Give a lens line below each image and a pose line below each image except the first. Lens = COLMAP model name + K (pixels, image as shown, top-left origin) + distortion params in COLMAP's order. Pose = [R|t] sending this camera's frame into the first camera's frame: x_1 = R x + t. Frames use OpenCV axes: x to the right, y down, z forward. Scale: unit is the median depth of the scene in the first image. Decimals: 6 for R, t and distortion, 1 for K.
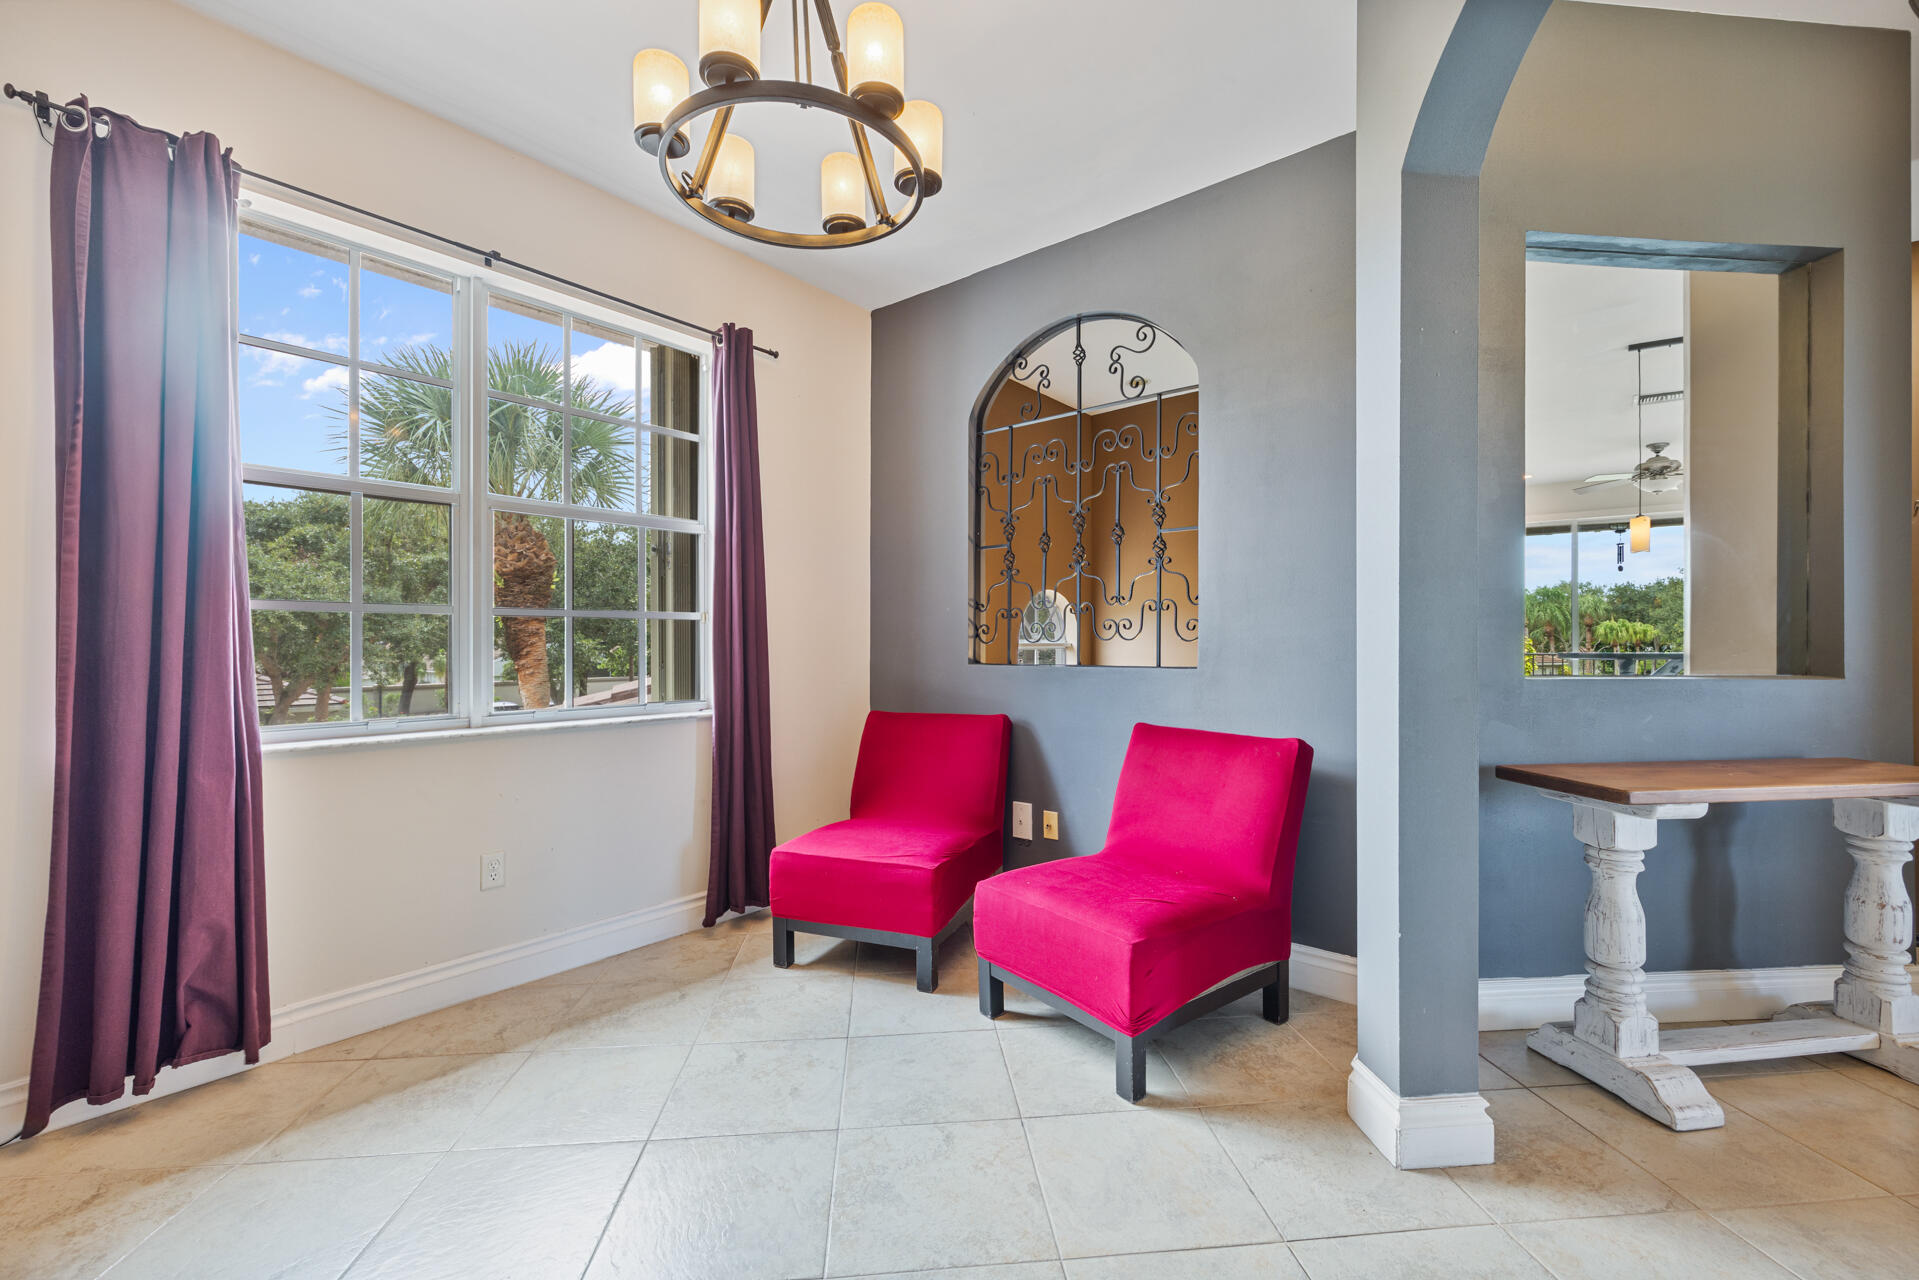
lens RADIAL K [[805.3, 0, 953.5], [0, 805.3, 635.1], [0, 0, 1]] dist [0.000555, 0.000958]
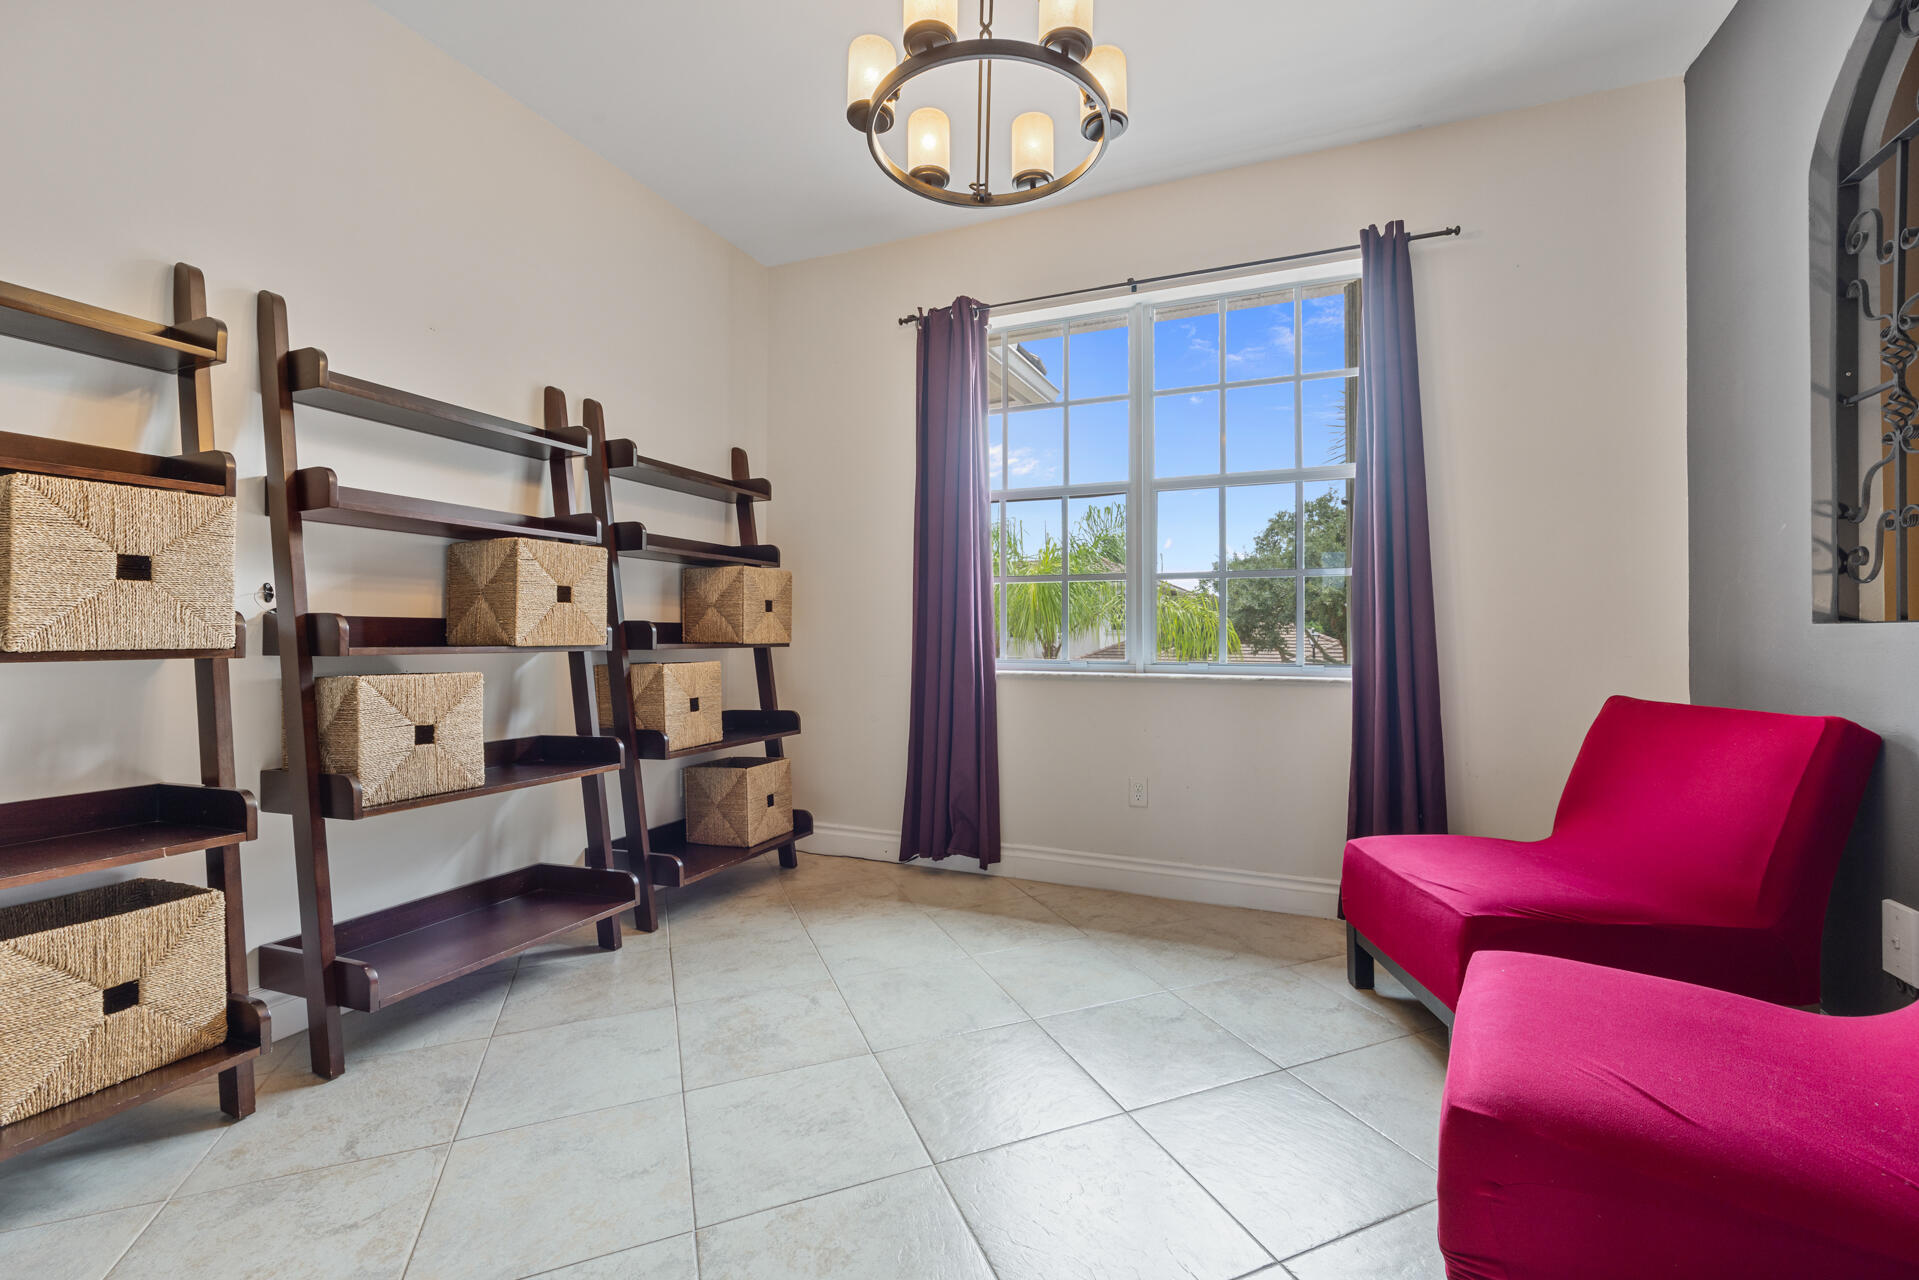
lens RADIAL K [[805.3, 0, 970.7], [0, 805.3, 619.0], [0, 0, 1]] dist [0.000555, 0.000958]
pose [[0.283428, -0.017694, -0.958830, 0.559877], [0.003527, 0.999842, -0.017408, 0.060450], [0.958987, 0.001552, 0.283446, 0.463676]]
